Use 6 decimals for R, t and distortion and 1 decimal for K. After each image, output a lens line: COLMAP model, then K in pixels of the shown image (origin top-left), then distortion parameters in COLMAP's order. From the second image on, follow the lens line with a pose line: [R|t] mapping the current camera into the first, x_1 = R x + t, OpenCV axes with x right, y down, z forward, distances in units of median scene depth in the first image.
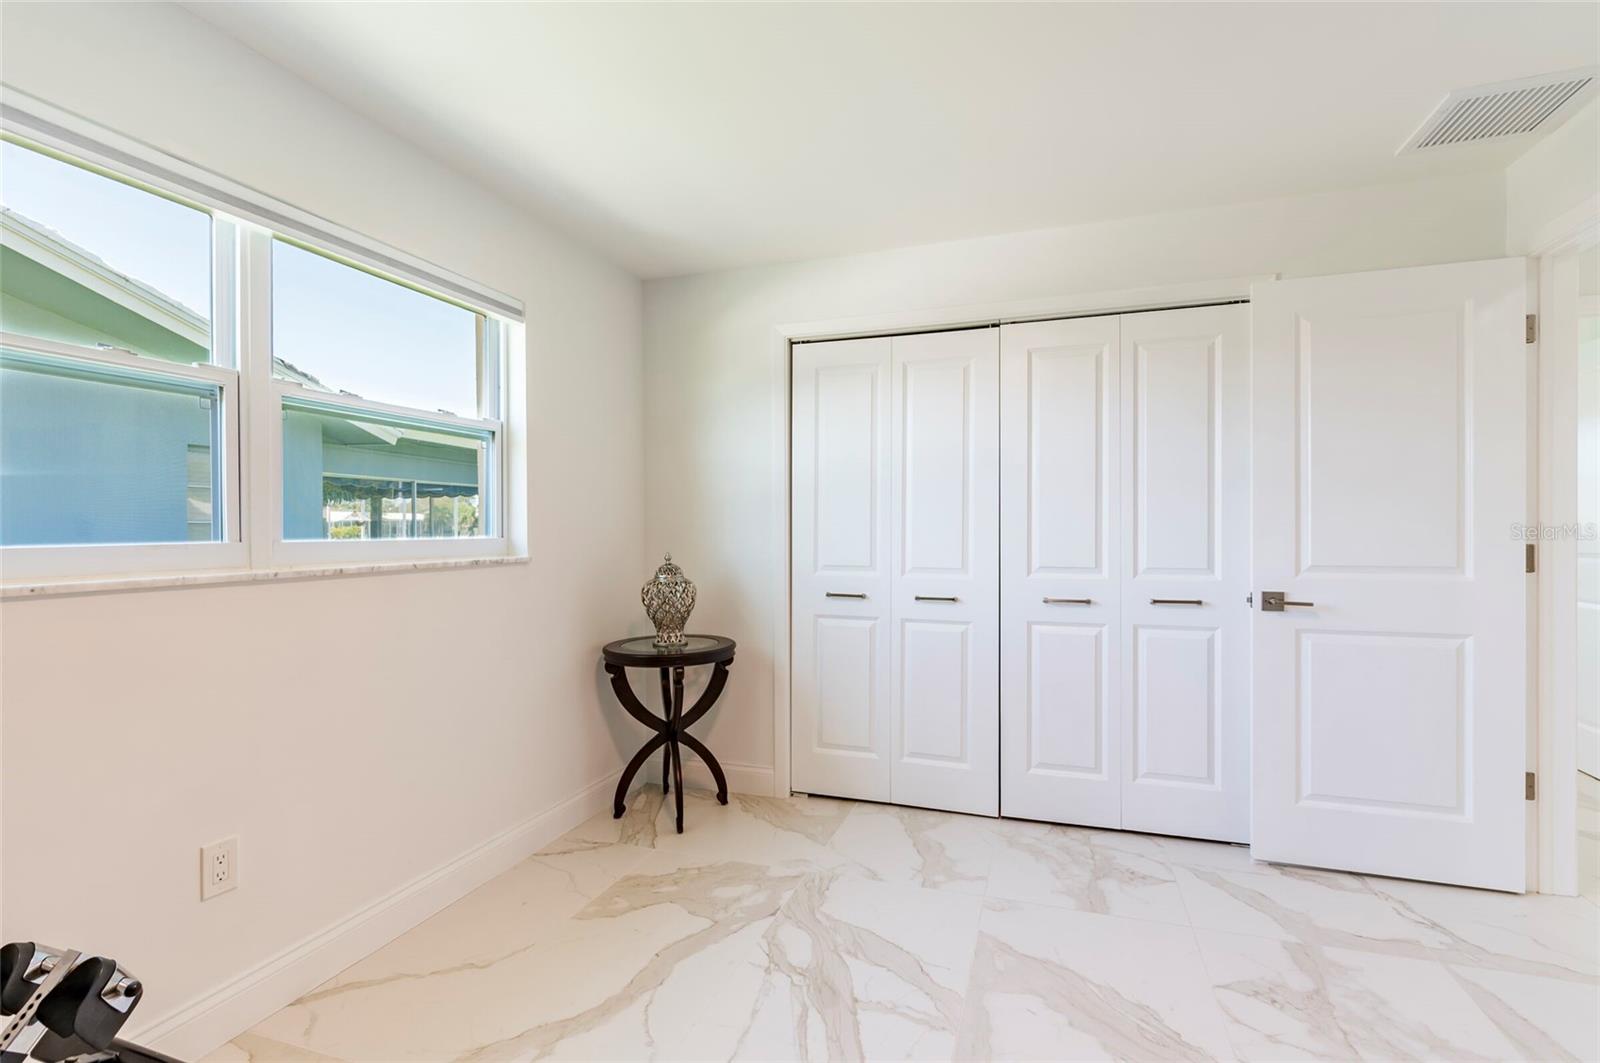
lens RADIAL K [[737.2, 0, 806.1], [0, 737.2, 530.2], [0, 0, 1]] dist [-0.002794, -0.000538]
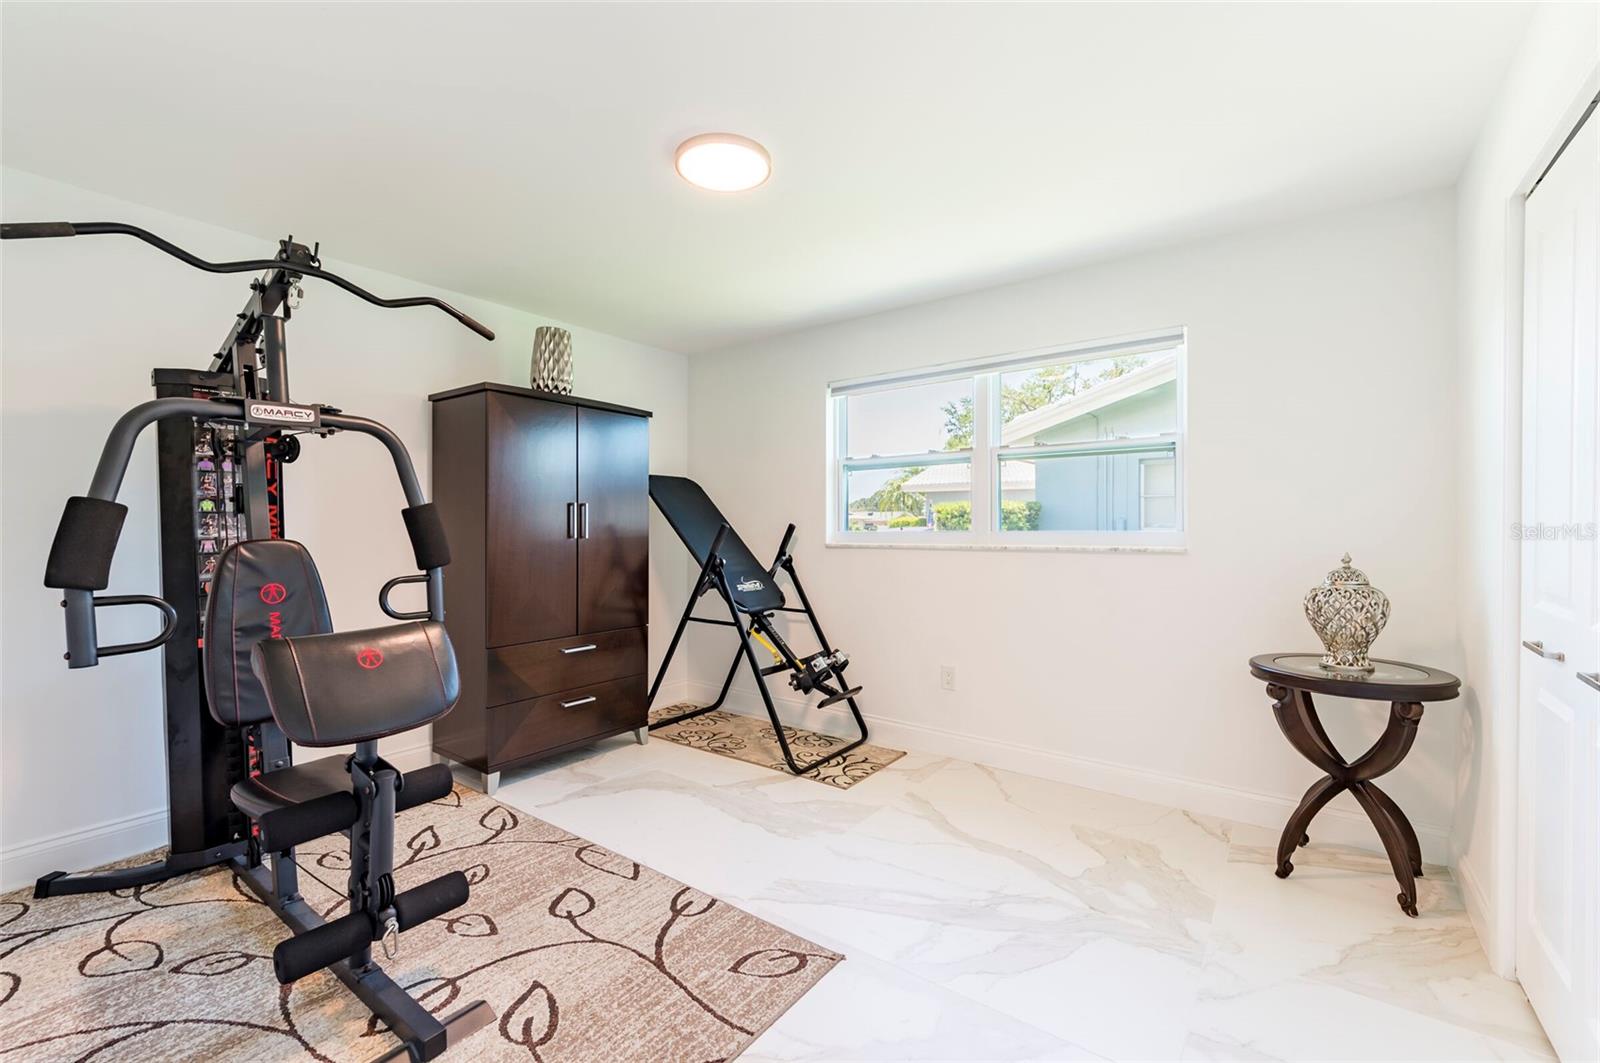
lens RADIAL K [[655.2, 0, 800.0], [0, 655.2, 531.5], [0, 0, 1]] dist [-0.000309, 0.000033]
pose [[-0.300644, 0.010948, -0.953674, 0.848182], [-0.000495, 0.999932, 0.011635, -0.001753], [0.953736, 0.003970, -0.300618, 0.816682]]
